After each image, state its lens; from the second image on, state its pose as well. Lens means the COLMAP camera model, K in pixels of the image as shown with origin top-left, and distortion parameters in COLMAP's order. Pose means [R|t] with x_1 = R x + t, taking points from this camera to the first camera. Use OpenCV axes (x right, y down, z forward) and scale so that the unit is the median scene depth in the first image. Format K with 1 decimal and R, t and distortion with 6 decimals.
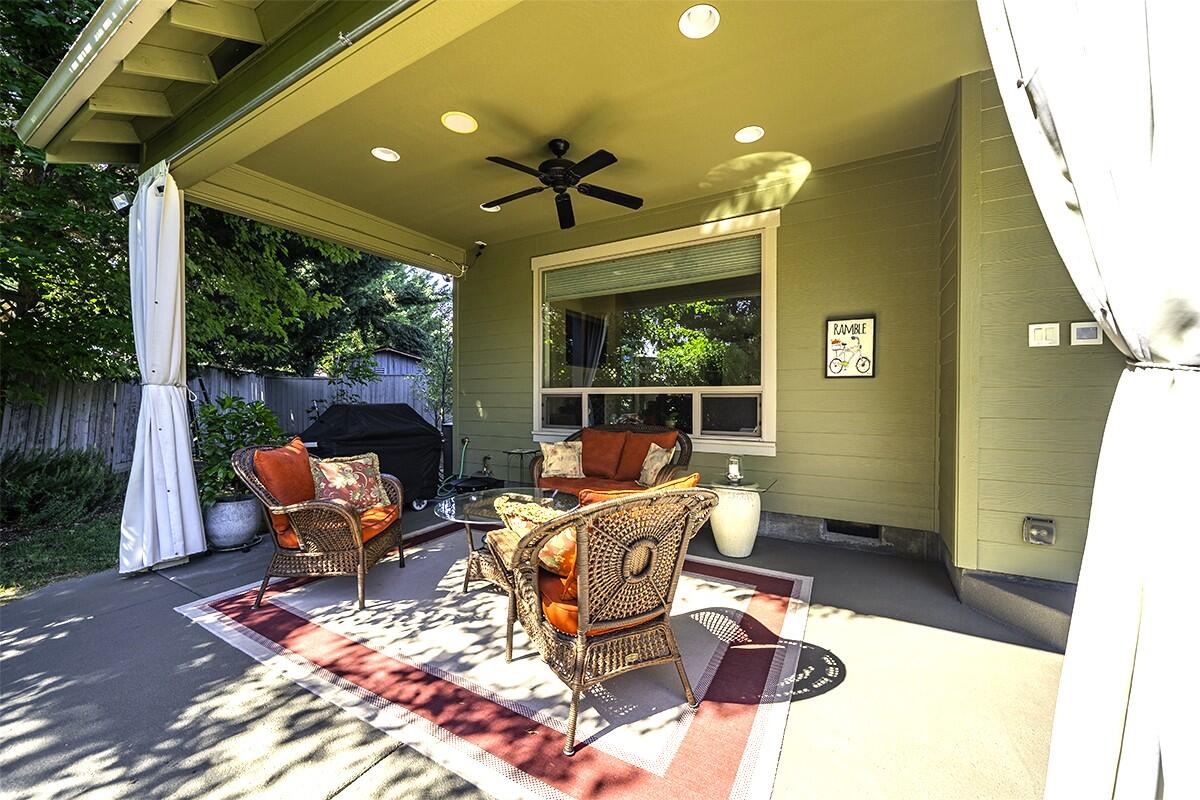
lens RADIAL K [[472.4, 0, 613.3], [0, 472.4, 401.2], [0, 0, 1]] dist [-0.003450, -0.000395]
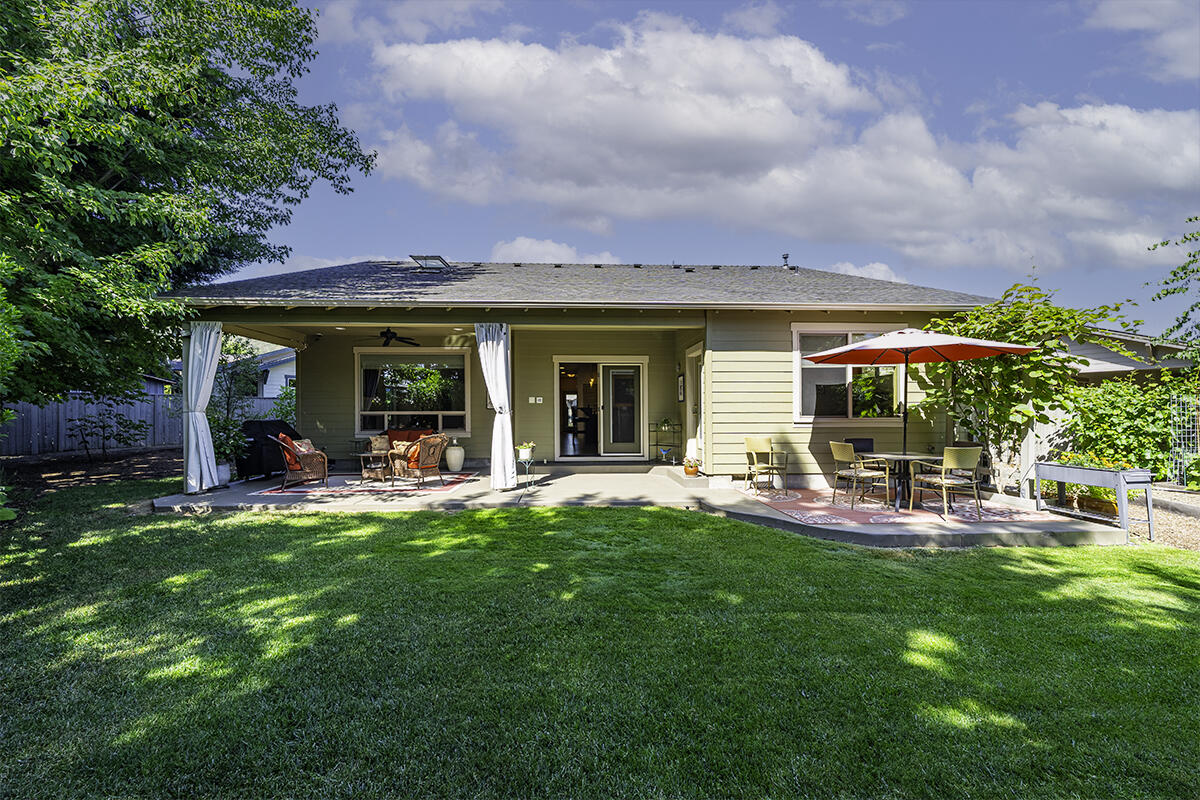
lens RADIAL K [[429.8, 0, 599.5], [0, 429.8, 412.3], [0, 0, 1]] dist [0.002743, -0.000736]
pose [[0.844065, -0.002492, 0.536235, -0.276779], [0.009814, 0.999894, -0.010801, 0.005500], [-0.536151, 0.014379, 0.844000, -1.150543]]
